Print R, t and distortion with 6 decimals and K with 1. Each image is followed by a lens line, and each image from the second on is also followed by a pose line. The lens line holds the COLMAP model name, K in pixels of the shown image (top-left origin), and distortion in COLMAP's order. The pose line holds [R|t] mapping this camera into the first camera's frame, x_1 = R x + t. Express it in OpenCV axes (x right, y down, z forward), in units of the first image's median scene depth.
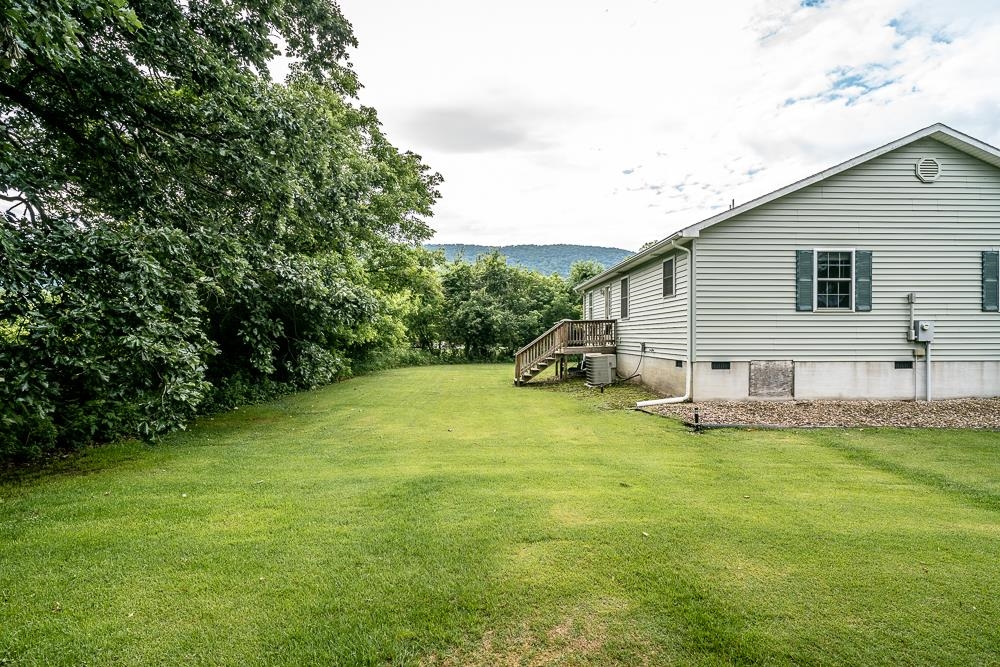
lens RADIAL K [[526.4, 0, 499.9], [0, 526.4, 338.6], [0, 0, 1]] dist [0.000085, -0.000613]
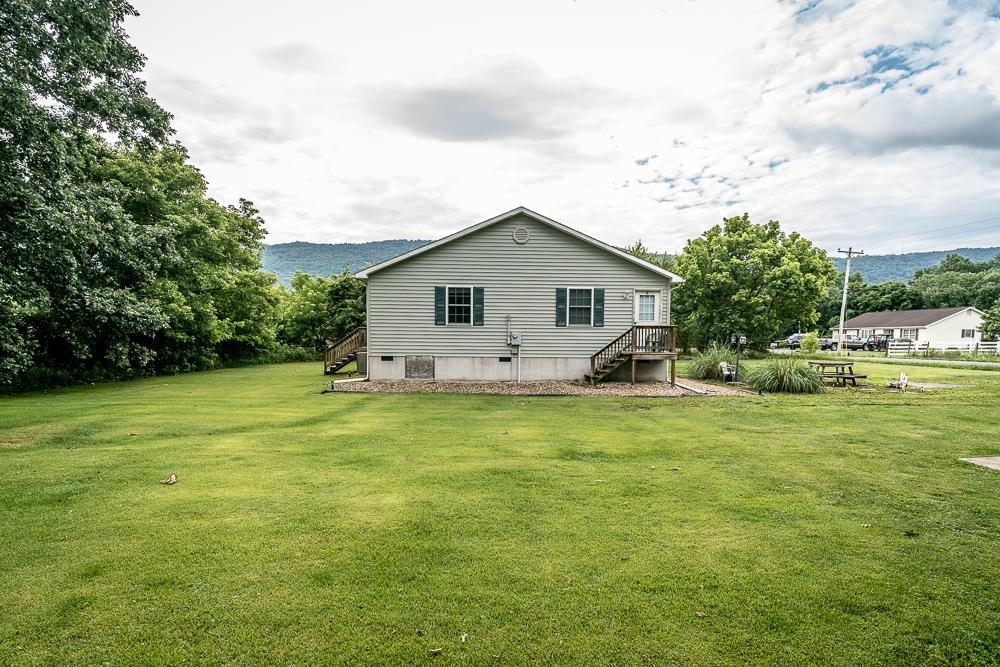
lens RADIAL K [[600.5, 0, 571.7], [0, 600.5, 379.6], [0, 0, 1]] dist [0.001866, 0.005833]
pose [[0.999925, 0.009560, 0.007596, 0.856285], [-0.010057, 0.997612, 0.068327, -0.013837], [-0.006924, -0.068398, 0.997634, -0.732719]]
